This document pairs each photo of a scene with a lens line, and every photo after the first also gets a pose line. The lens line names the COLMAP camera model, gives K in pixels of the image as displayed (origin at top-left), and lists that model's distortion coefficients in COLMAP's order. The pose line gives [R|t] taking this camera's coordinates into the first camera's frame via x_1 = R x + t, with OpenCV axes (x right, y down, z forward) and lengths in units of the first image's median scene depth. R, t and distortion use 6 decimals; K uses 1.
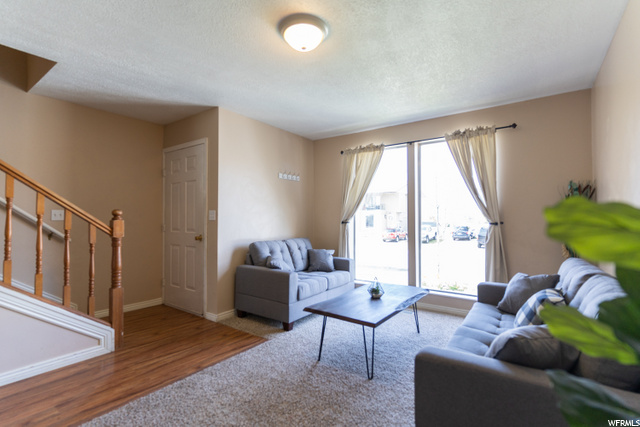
lens RADIAL K [[304.4, 0, 320.0], [0, 304.4, 213.5], [0, 0, 1]] dist [0.000397, 0.000313]
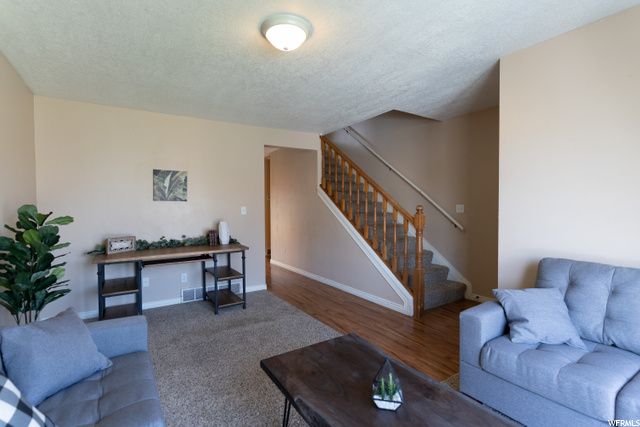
lens RADIAL K [[302.9, 0, 317.9], [0, 302.9, 211.2], [0, 0, 1]] dist [0.002790, 0.001424]
pose [[-0.363881, 0.014065, -0.931339, 0.504949], [0.016138, 0.999831, 0.008794, -0.004529], [0.931306, -0.011830, -0.364047, 0.873641]]
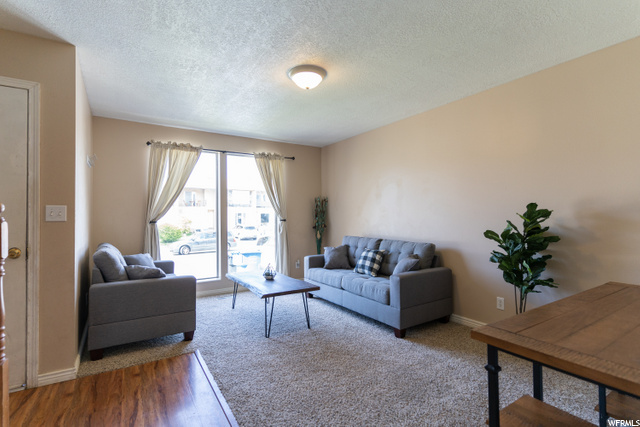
lens RADIAL K [[302.9, 0, 317.9], [0, 302.9, 211.2], [0, 0, 1]] dist [0.002790, 0.001424]
pose [[0.366518, 0.012748, 0.930324, -0.758470], [-0.008483, 0.999910, -0.010360, 0.003672], [-0.930372, -0.004095, 0.366593, 0.286166]]
